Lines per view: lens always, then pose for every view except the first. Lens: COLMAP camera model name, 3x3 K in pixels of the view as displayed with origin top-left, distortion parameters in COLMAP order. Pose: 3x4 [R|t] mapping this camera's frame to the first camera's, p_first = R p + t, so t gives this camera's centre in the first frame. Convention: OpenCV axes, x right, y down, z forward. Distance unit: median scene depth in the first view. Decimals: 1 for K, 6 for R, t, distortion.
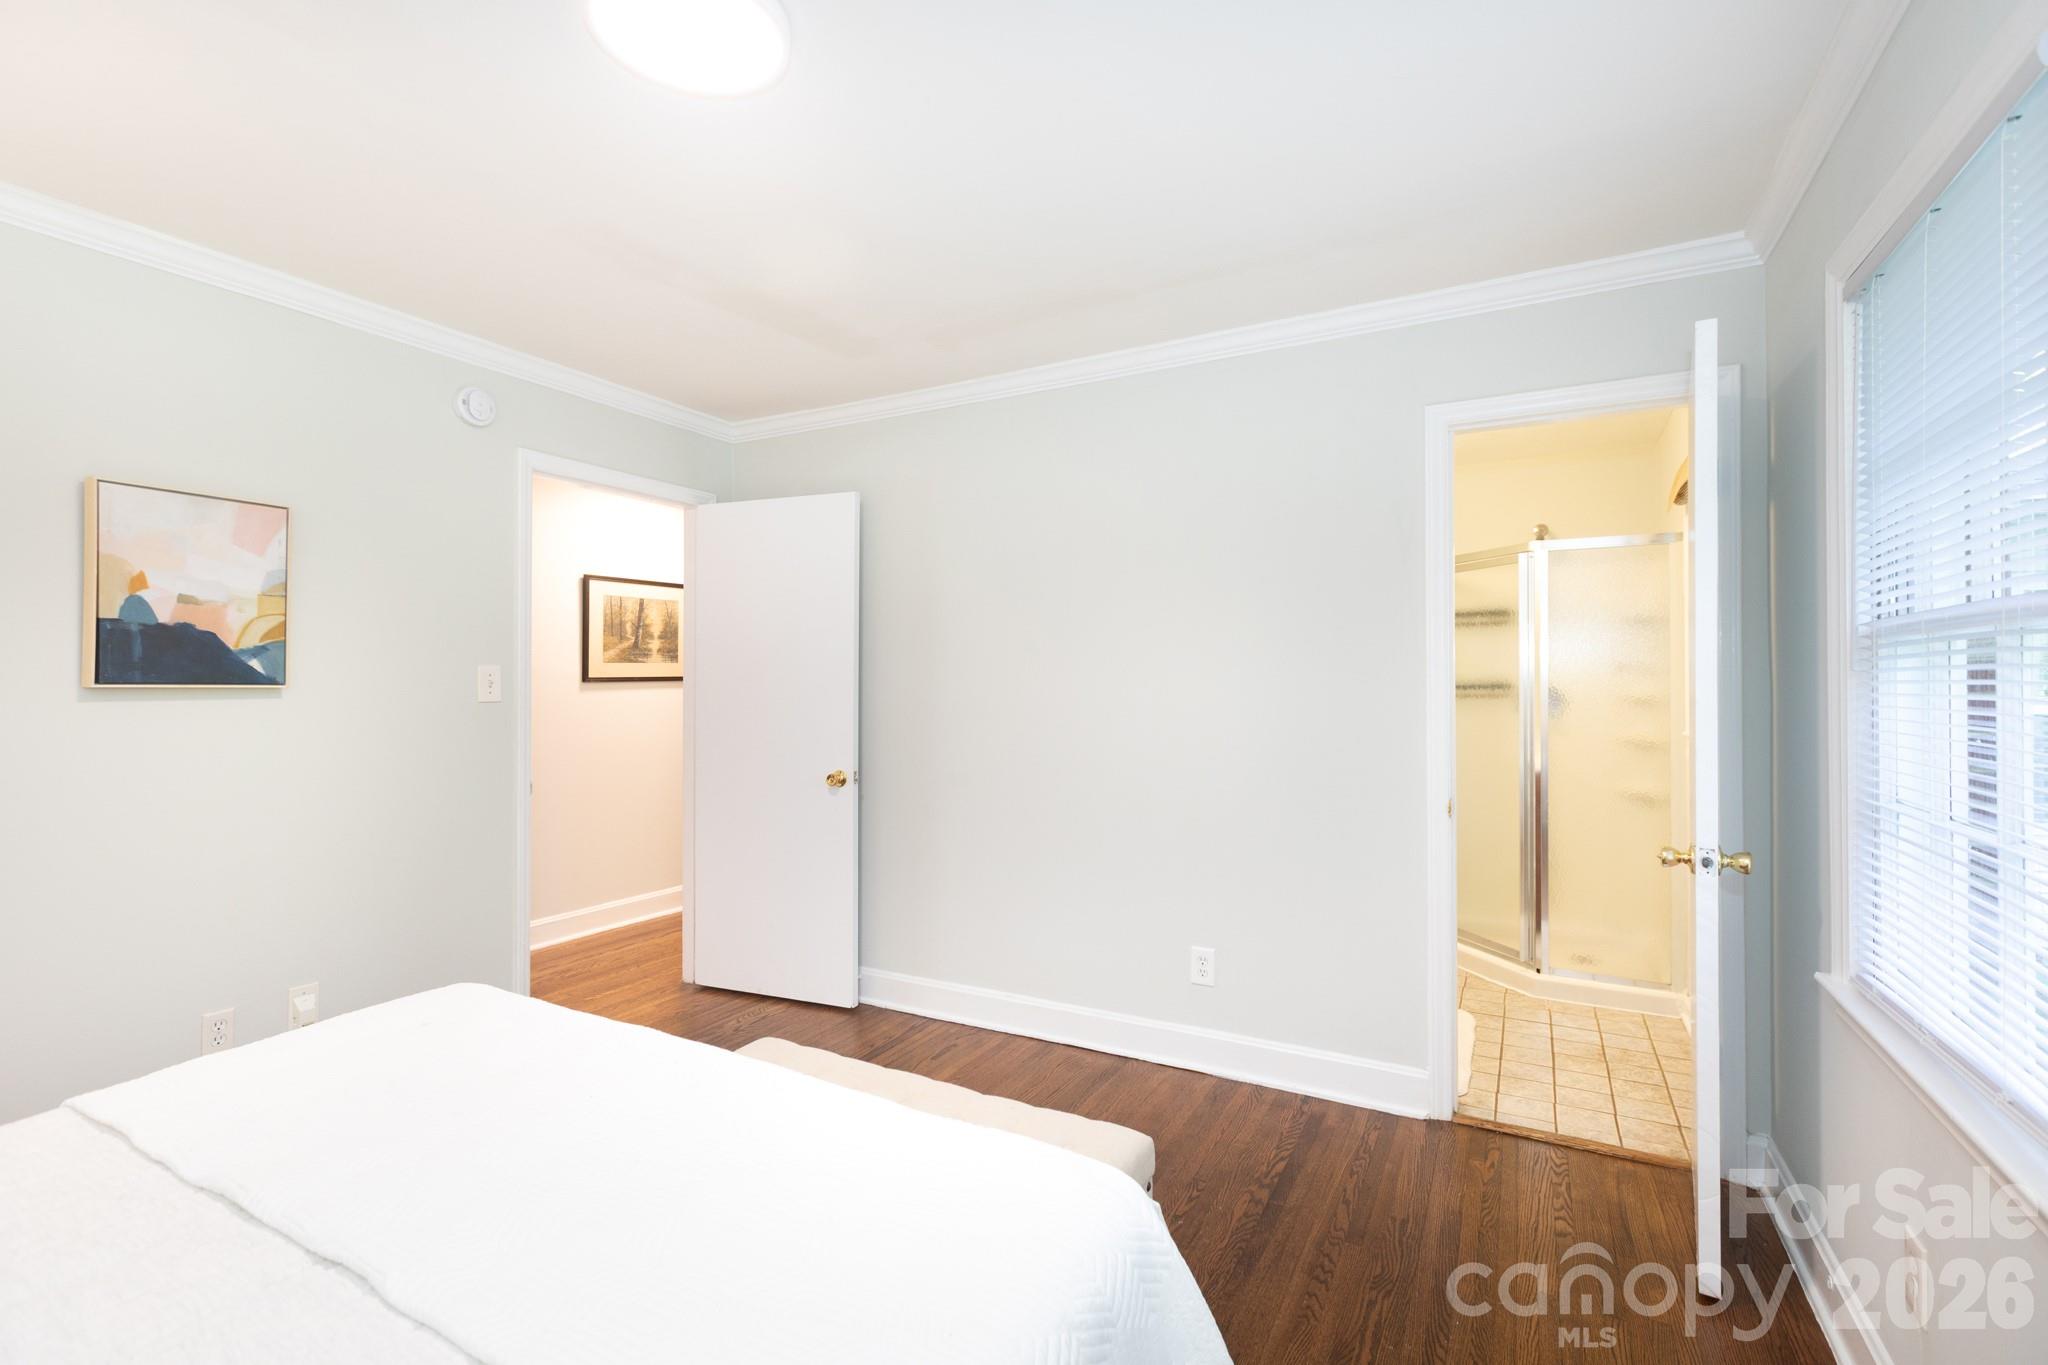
lens RADIAL K [[941.0, 0, 1020.0], [0, 941.0, 676.3], [0, 0, 1]] dist [0.002850, -0.002134]
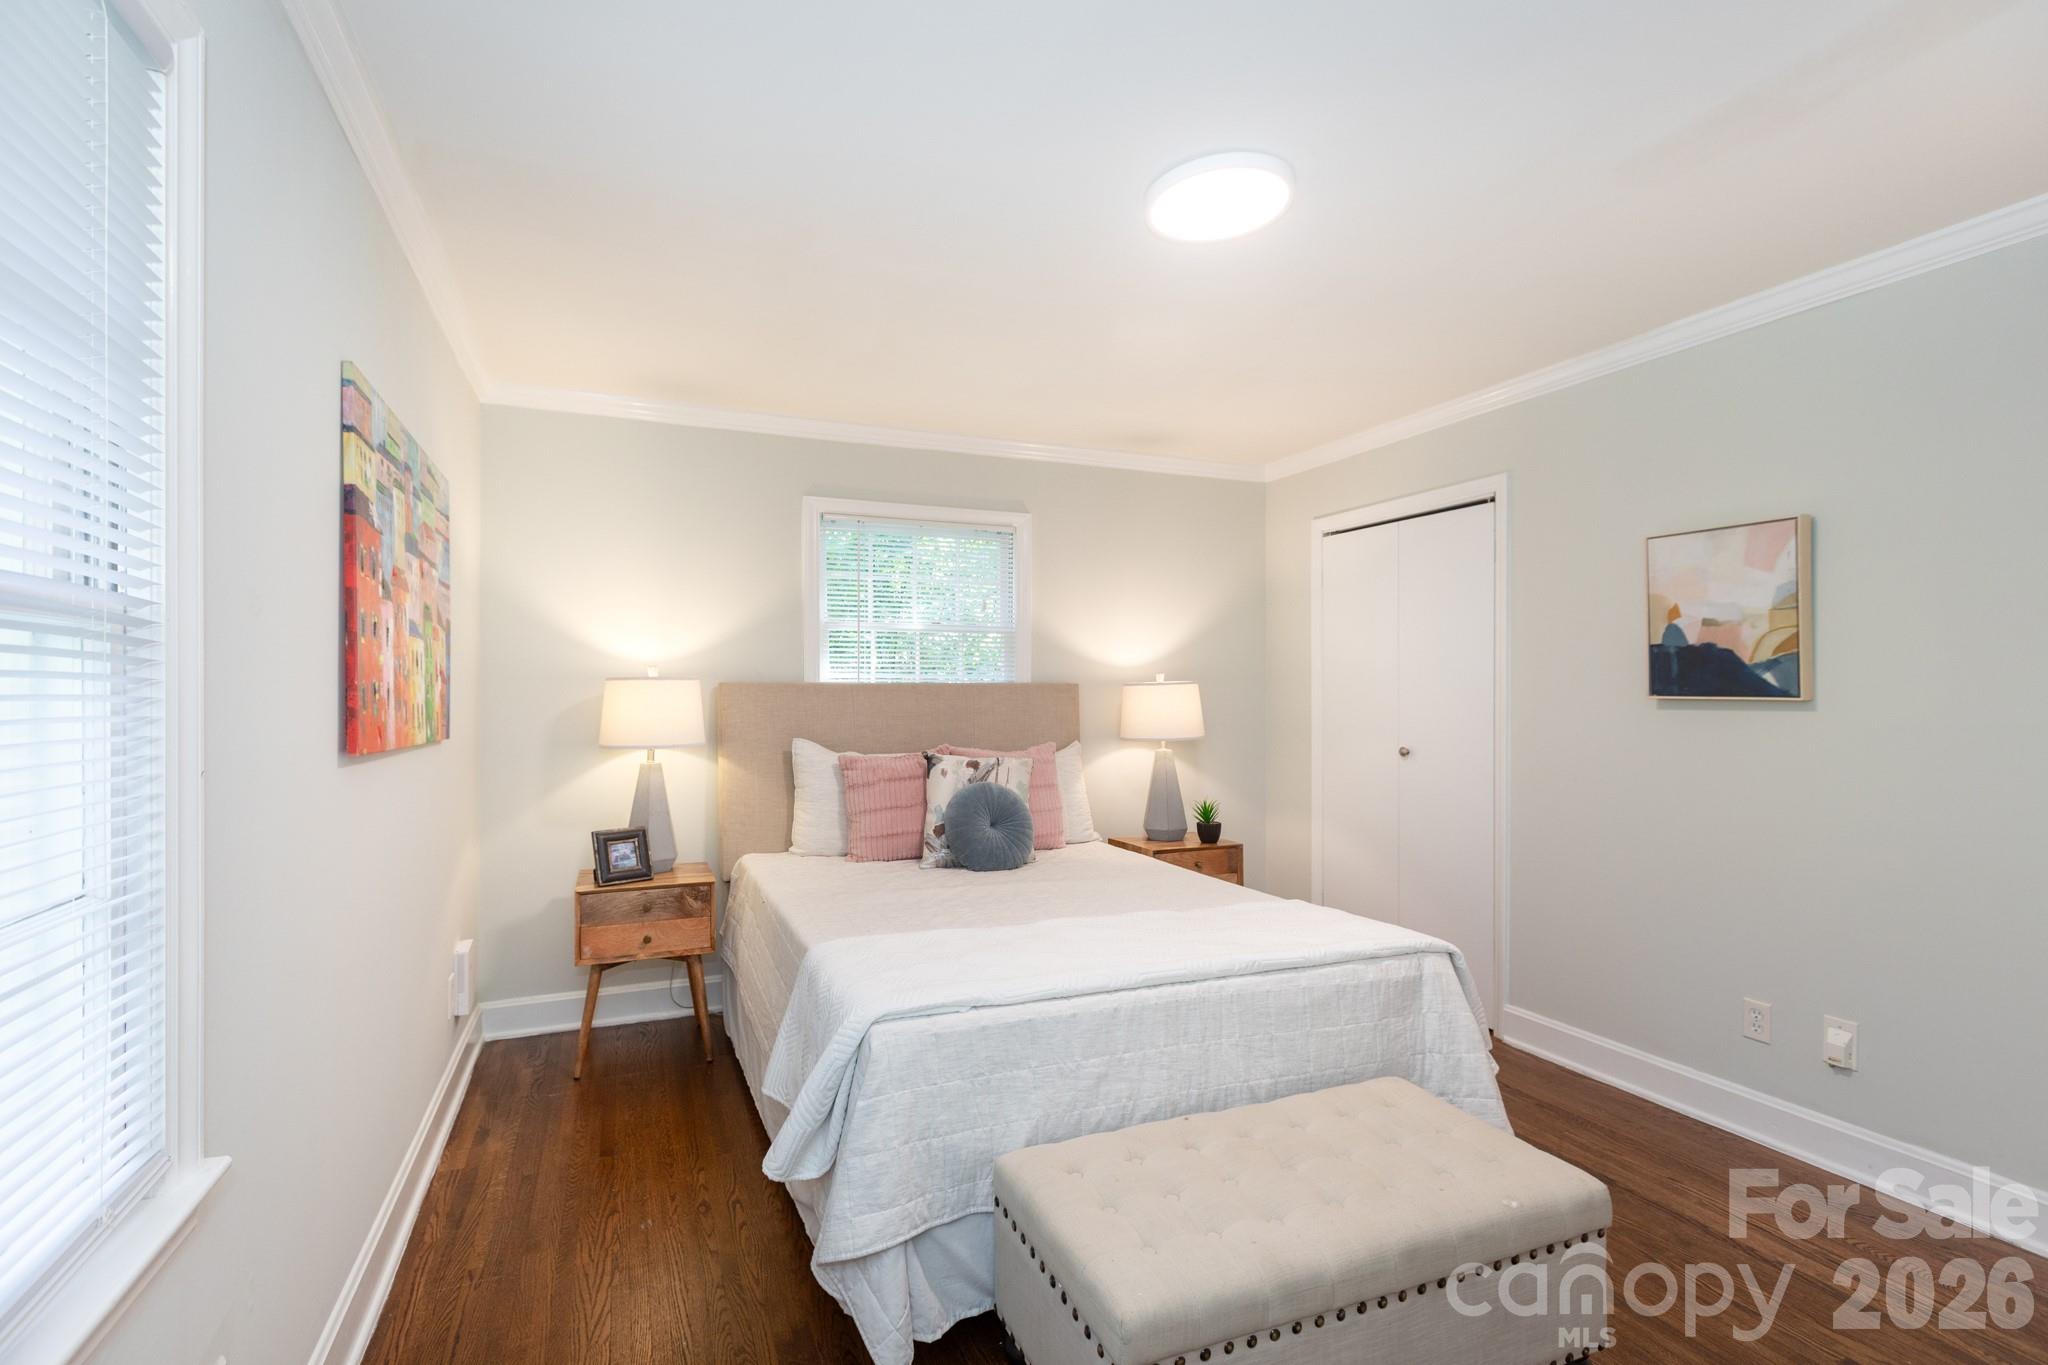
lens RADIAL K [[941.0, 0, 1020.1], [0, 941.0, 691.7], [0, 0, 1]] dist [0.002850, -0.002134]
pose [[-0.619978, -0.002078, -0.784616, 0.520501], [0.002437, 0.999987, -0.004574, 0.006043], [0.784615, -0.004748, -0.619965, 1.019544]]
